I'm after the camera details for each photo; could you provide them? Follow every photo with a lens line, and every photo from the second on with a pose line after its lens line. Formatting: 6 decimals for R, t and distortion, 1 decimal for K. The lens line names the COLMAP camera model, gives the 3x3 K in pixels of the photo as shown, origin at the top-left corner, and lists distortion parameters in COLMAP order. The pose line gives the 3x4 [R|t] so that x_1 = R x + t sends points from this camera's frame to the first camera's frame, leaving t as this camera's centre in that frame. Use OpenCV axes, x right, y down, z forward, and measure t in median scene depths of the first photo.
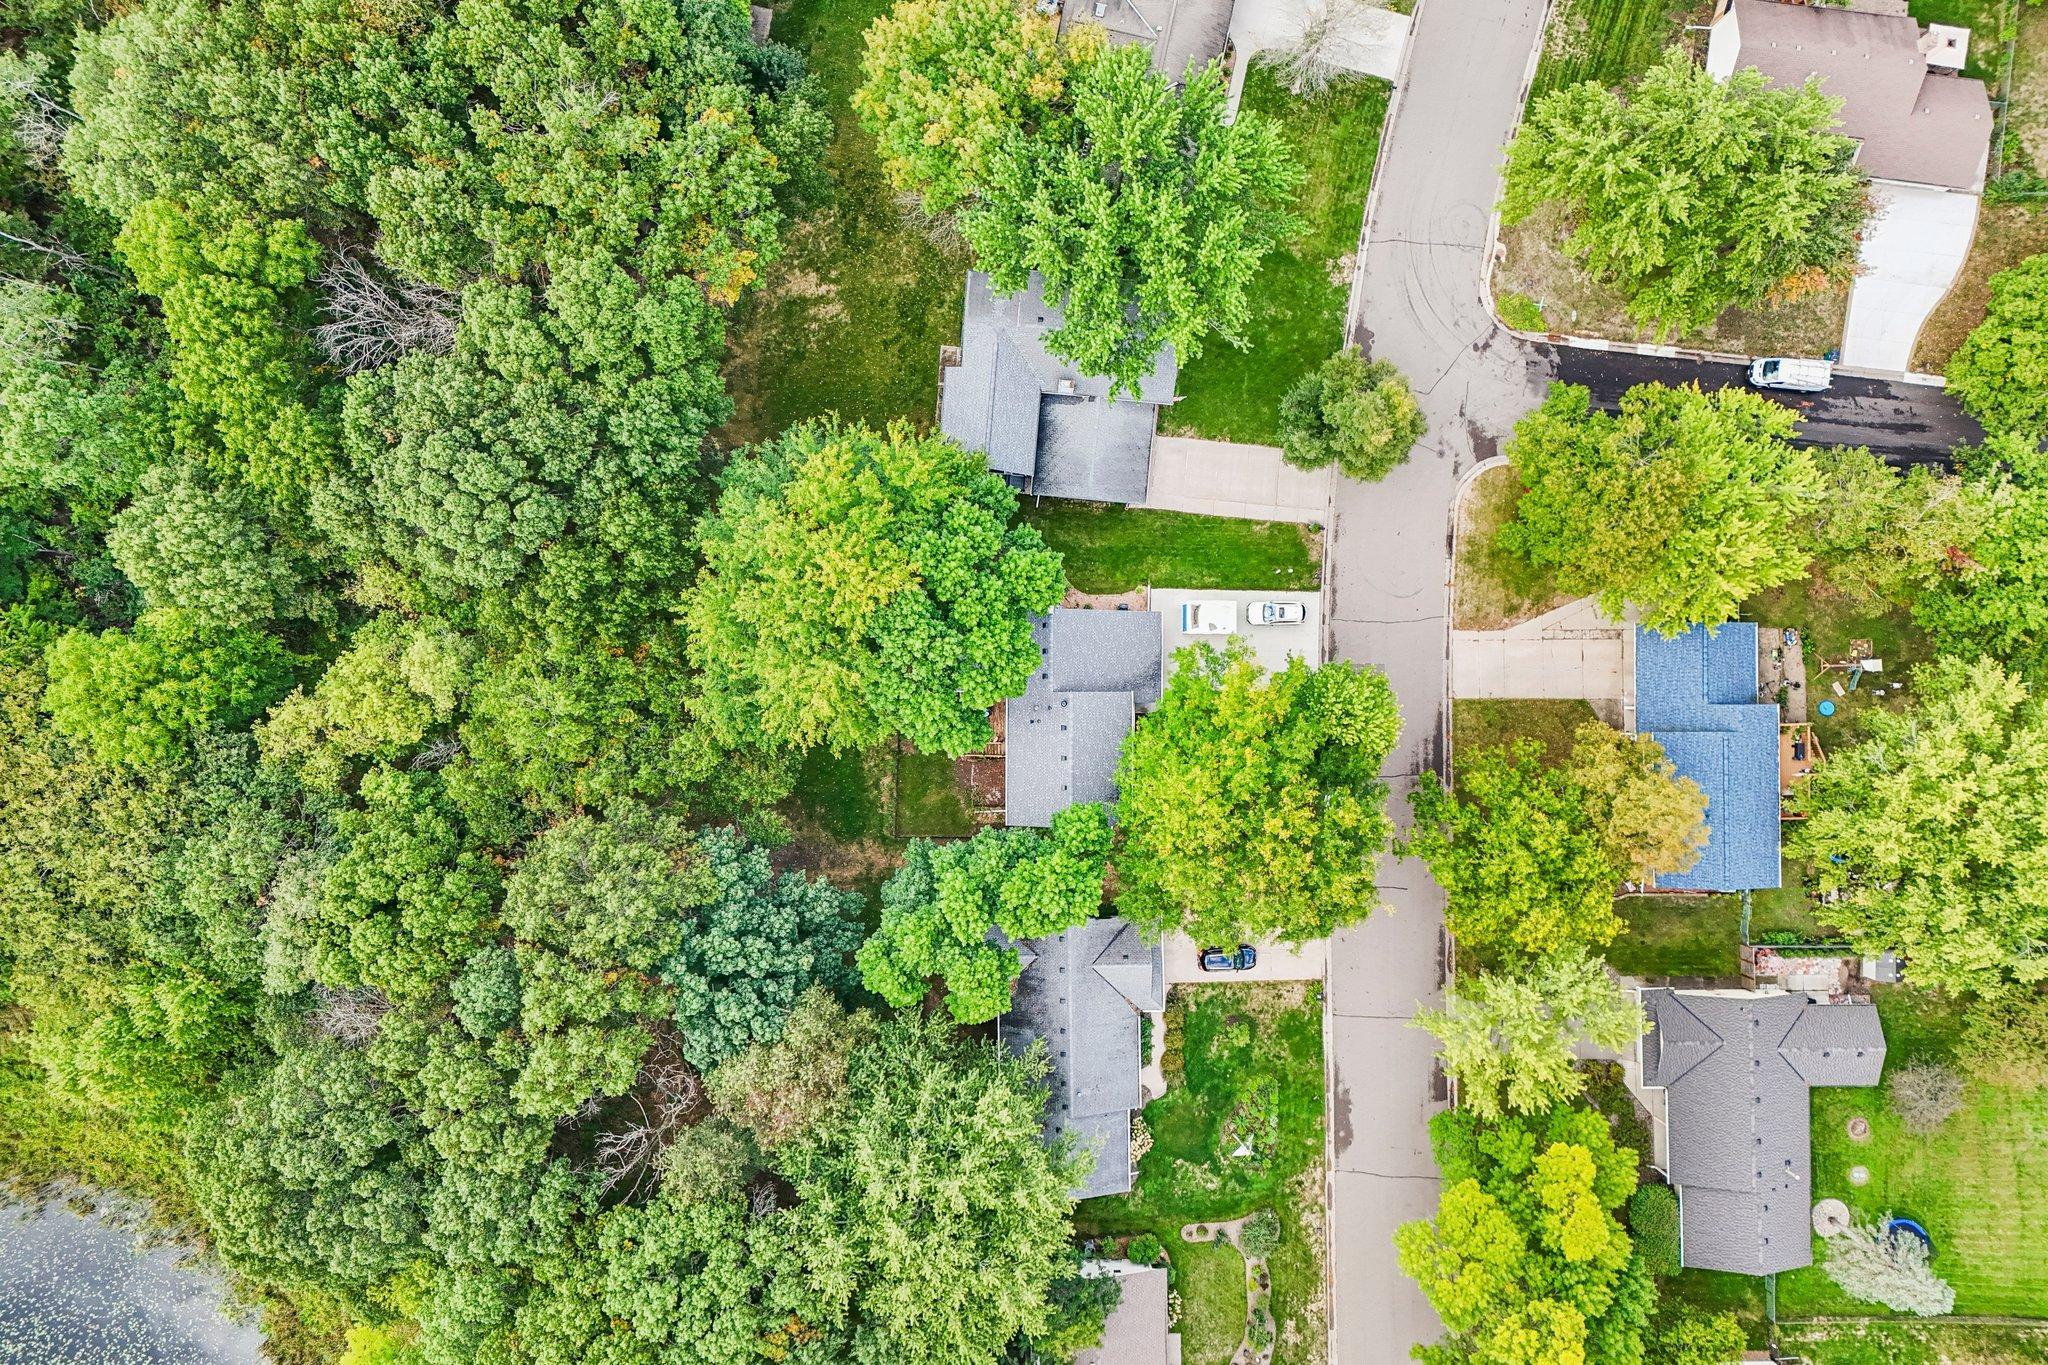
lens RADIAL K [[896.0, 0, 1039.1], [0, 896.0, 684.6], [0, 0, 1]] dist [0.014607, -0.000126]
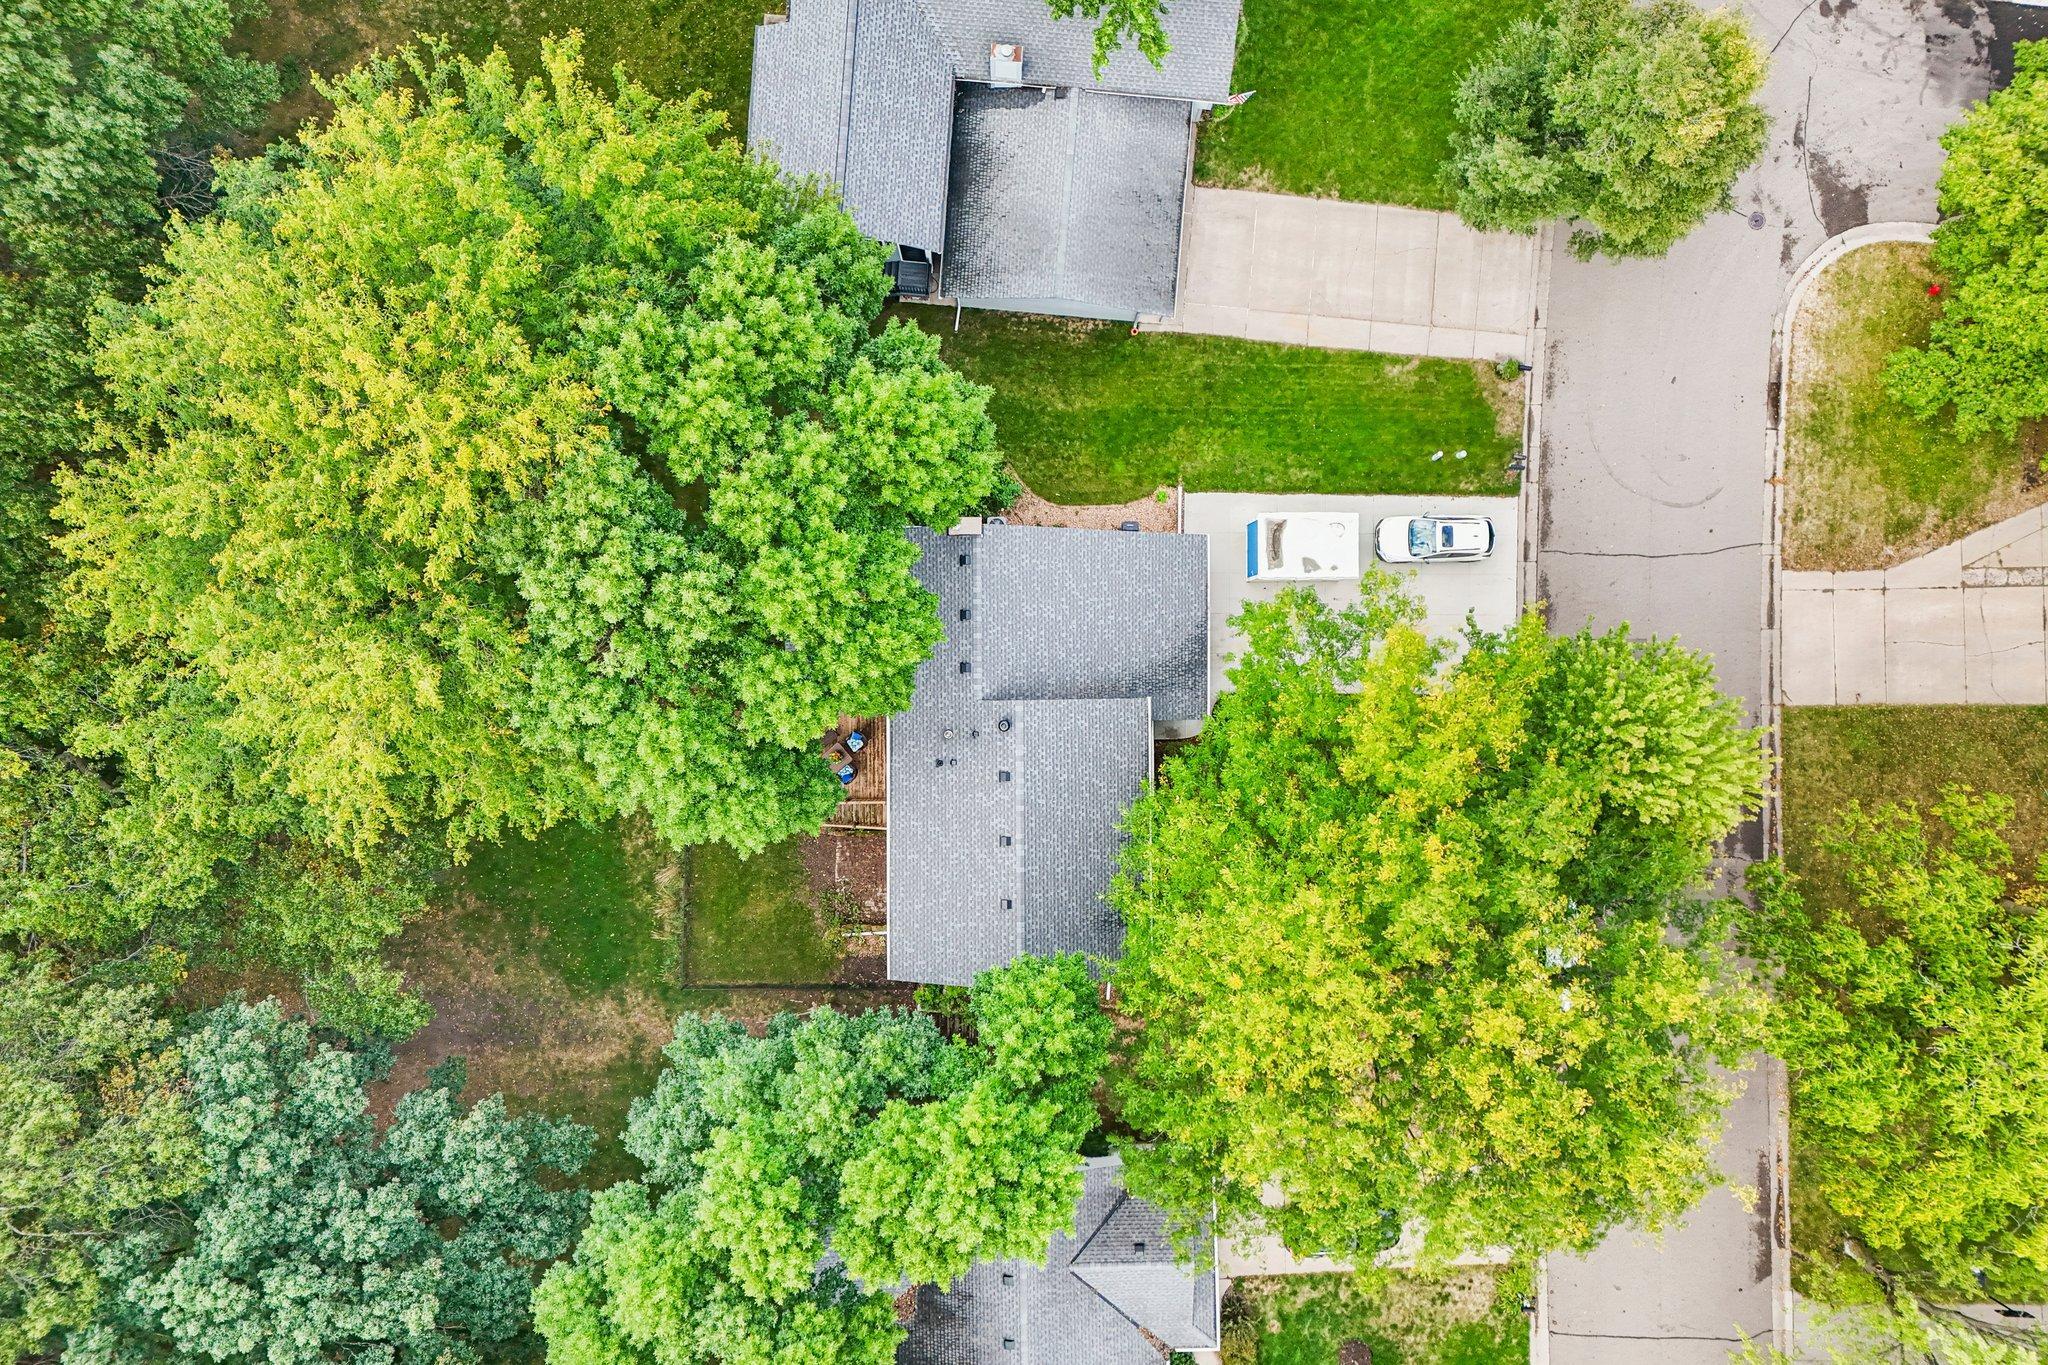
lens RADIAL K [[1296.3, 0, 1024.0], [0, 1296.3, 682.5], [0, 0, 1]] dist [0.003152, -0.001276]
pose [[0.999918, -0.007293, 0.010572, 0.035459], [0.007284, 0.999973, 0.000912, -0.002020], [-0.010578, -0.000835, 0.999944, 0.368564]]
